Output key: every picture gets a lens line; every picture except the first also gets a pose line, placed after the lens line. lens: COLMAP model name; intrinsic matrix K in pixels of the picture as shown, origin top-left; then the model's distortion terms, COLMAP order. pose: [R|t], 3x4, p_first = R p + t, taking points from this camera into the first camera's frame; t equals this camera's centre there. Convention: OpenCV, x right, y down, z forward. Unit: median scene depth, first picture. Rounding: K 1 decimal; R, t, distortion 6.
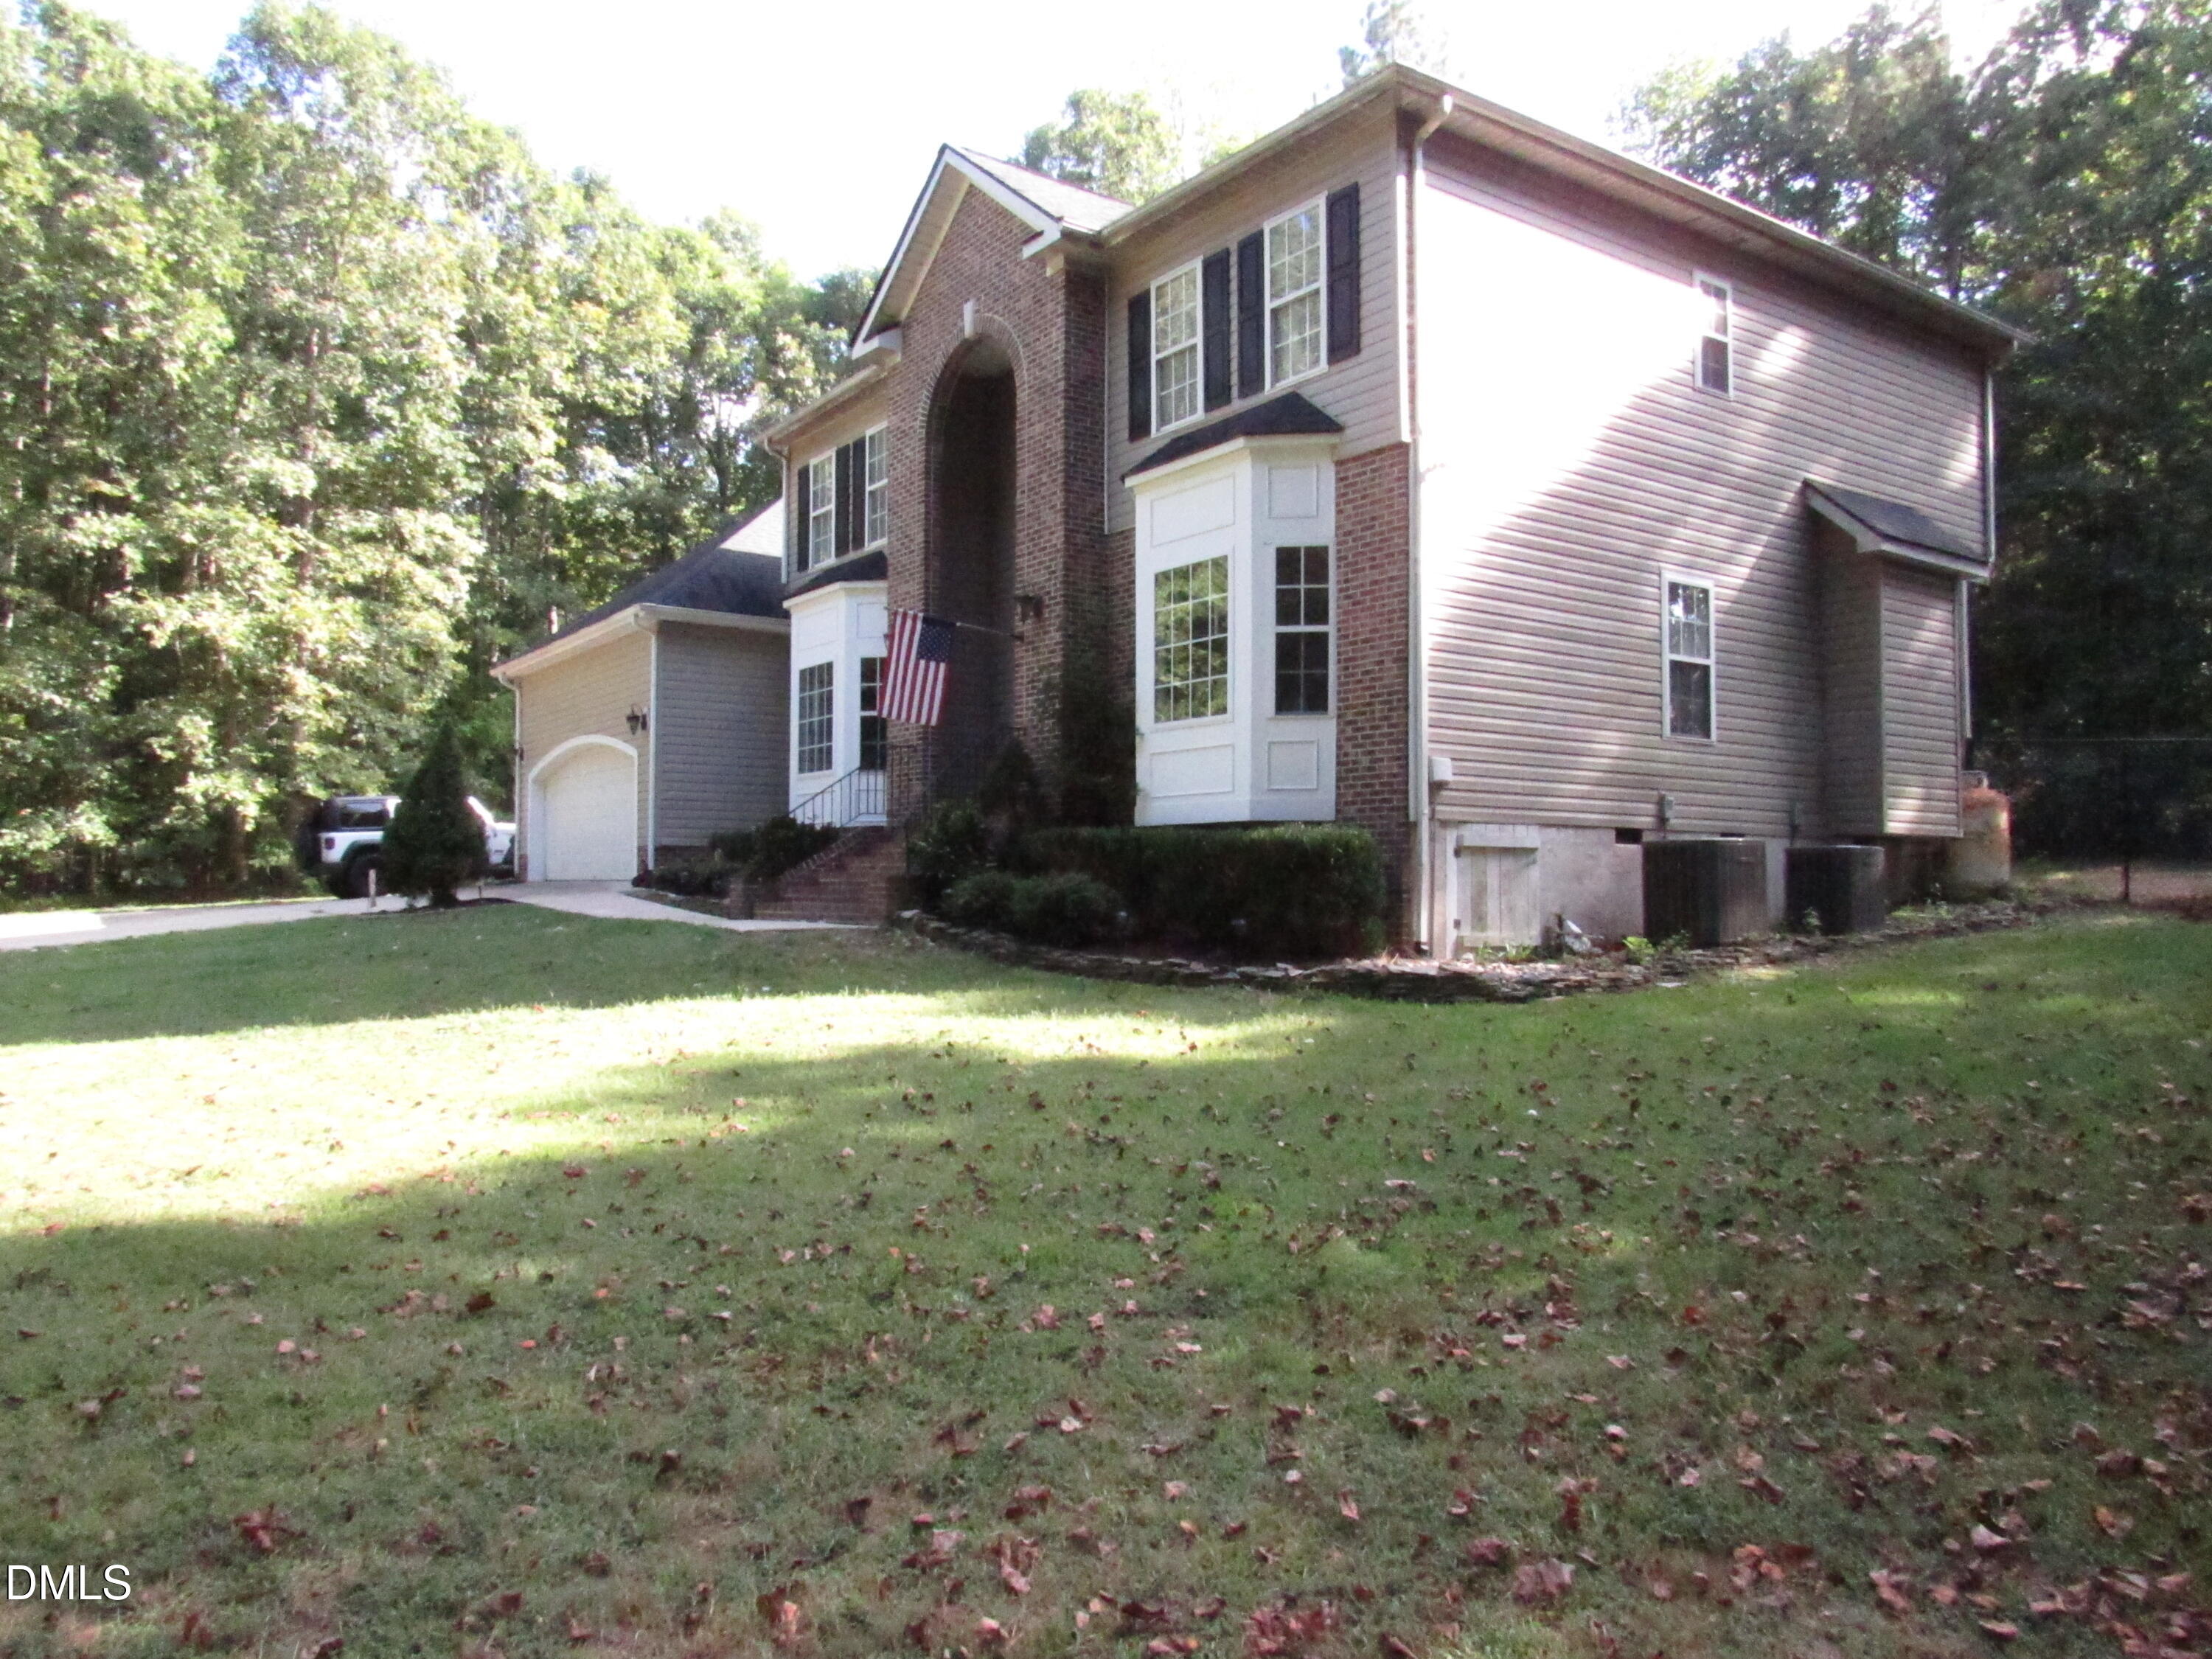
lens RADIAL K [[1582.1, 0, 1106.0], [0, 1582.1, 829.5], [0, 0, 1]] dist [-0.018651, -0.000993]
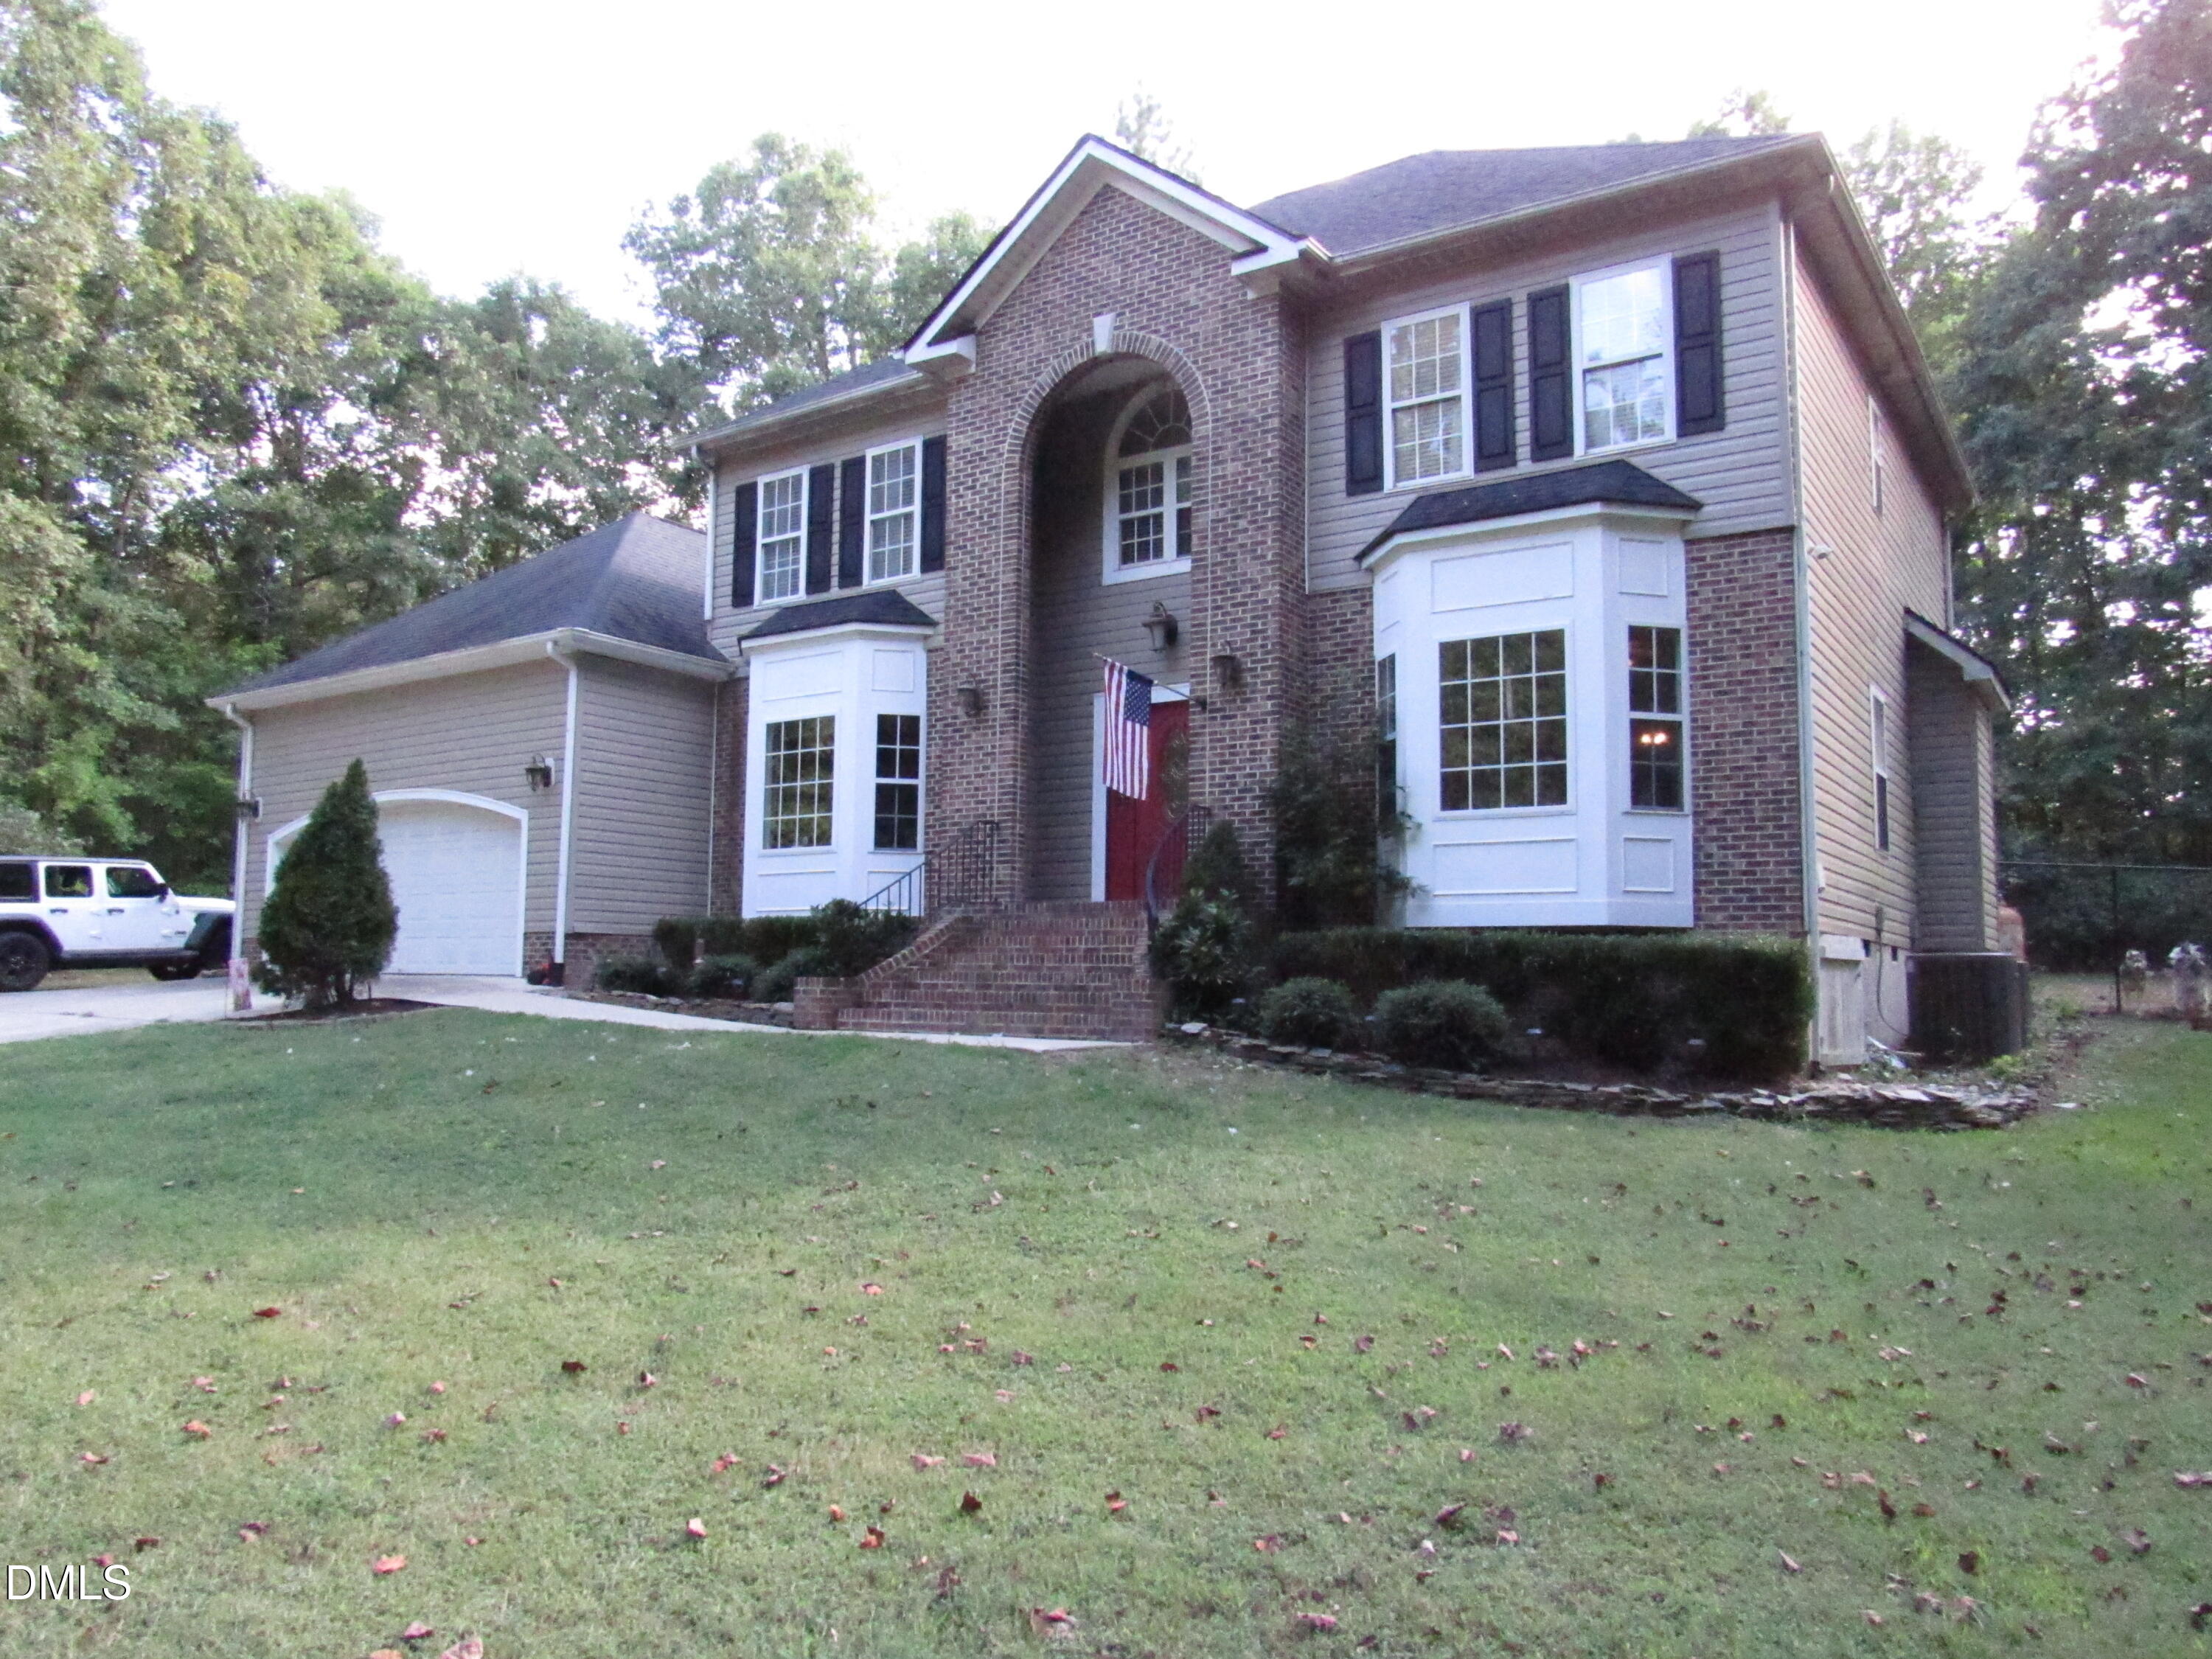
lens RADIAL K [[1575.6, 0, 1150.3], [0, 1575.6, 859.6], [0, 0, 1]] dist [-0.031873, 0.002158]
pose [[0.936263, 0.037282, 0.349315, -0.390780], [-0.023333, 0.998757, -0.044056, 0.002040], [-0.350524, 0.033097, 0.935969, 0.215482]]
